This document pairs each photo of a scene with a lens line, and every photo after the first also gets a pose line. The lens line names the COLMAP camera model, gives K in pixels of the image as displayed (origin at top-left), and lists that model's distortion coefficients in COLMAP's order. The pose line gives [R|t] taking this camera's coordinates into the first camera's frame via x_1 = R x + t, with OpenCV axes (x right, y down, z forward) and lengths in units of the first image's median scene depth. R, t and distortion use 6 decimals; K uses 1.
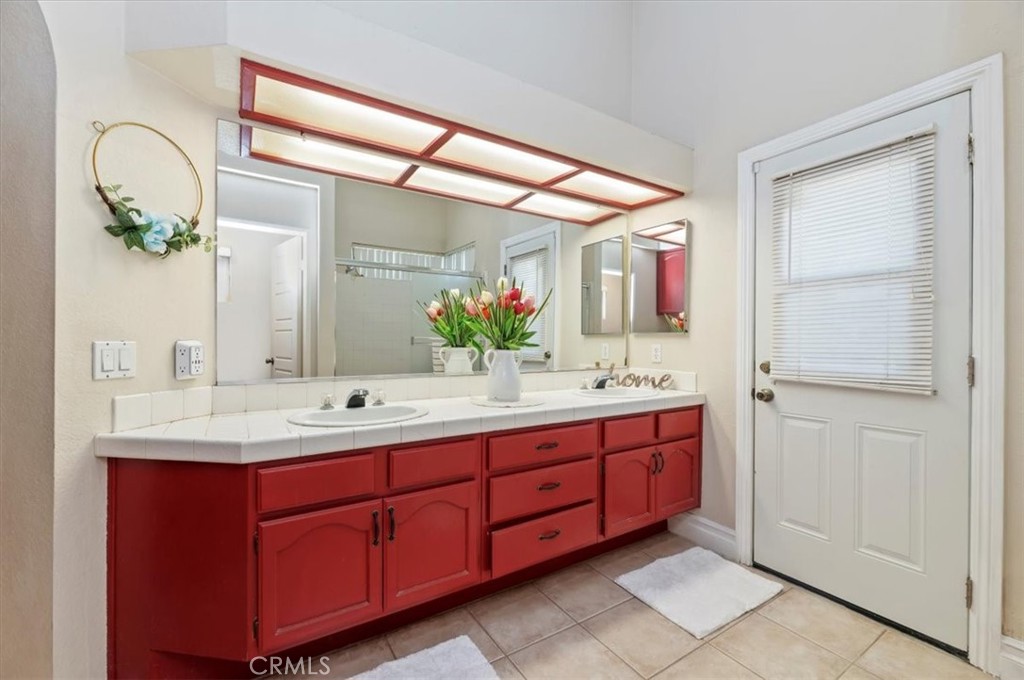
lens RADIAL K [[433.3, 0, 512.0], [0, 433.3, 340.0], [0, 0, 1]] dist [-0.000624, -0.000101]
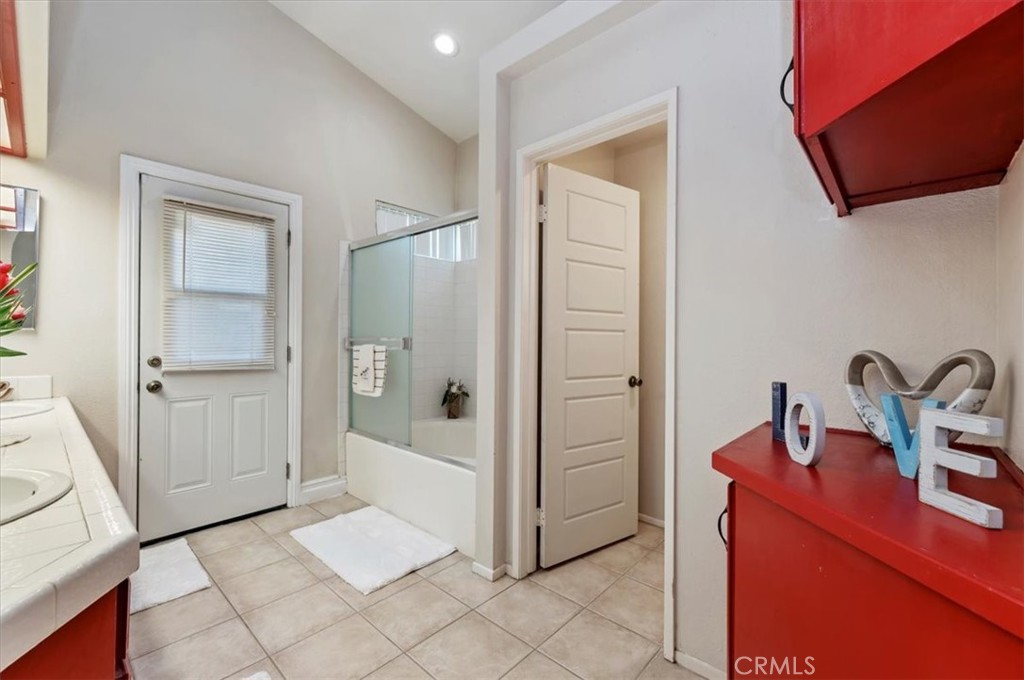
lens RADIAL K [[415.9, 0, 511.4], [0, 415.9, 336.2], [0, 0, 1]] dist [-0.004048, -0.000250]
pose [[-0.260208, 0.001613, 0.965551, -0.737515], [-0.002289, 0.999995, -0.002287, -0.003318], [-0.965550, -0.002805, -0.260203, 0.408228]]
